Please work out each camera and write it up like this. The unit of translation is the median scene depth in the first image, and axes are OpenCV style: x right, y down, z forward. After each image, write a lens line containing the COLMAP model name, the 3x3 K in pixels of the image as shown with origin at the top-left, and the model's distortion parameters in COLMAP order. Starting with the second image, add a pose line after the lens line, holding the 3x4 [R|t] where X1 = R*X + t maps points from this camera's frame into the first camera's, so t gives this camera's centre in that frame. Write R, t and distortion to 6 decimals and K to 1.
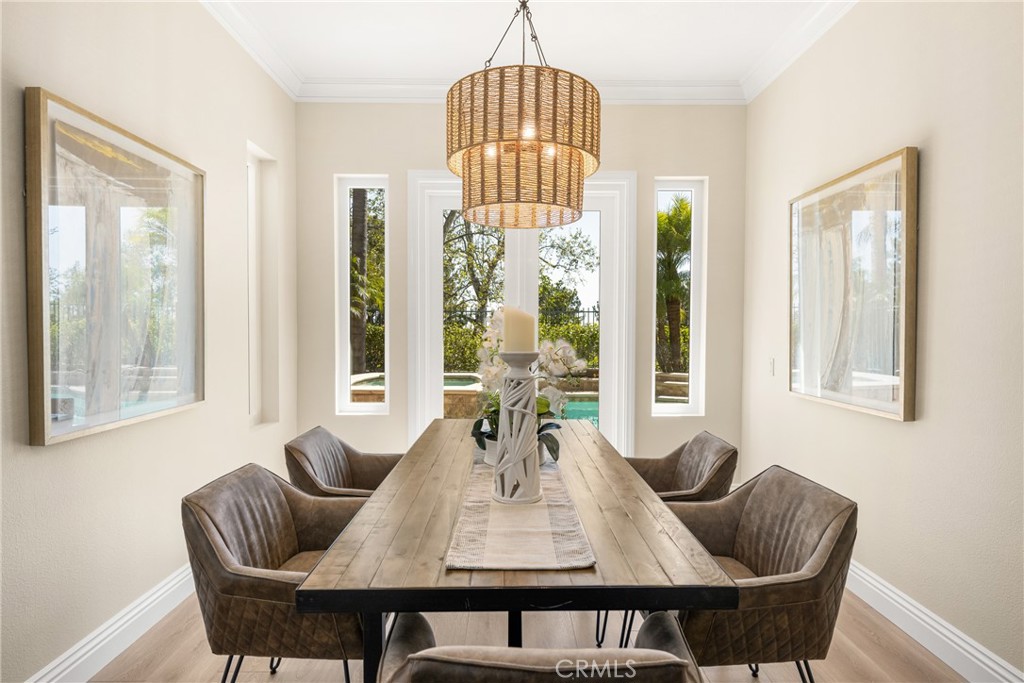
lens RADIAL K [[503.2, 0, 512.0], [0, 503.2, 341.5], [0, 0, 1]] dist [-0.002867, 0.000143]
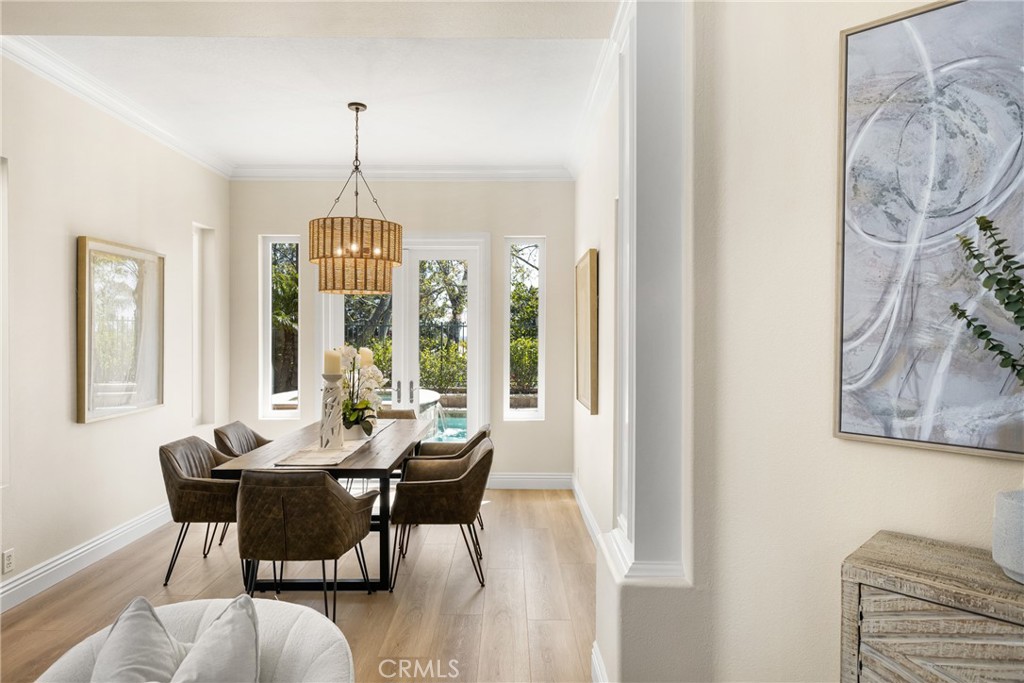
lens RADIAL K [[624.2, 0, 514.5], [0, 624.2, 339.5], [0, 0, 1]] dist [-0.000442, -0.000269]
pose [[0.999992, -0.001382, -0.003778, 0.623364], [0.001308, 0.999809, -0.019485, -0.054330], [0.003804, 0.019480, 0.999803, -1.207305]]
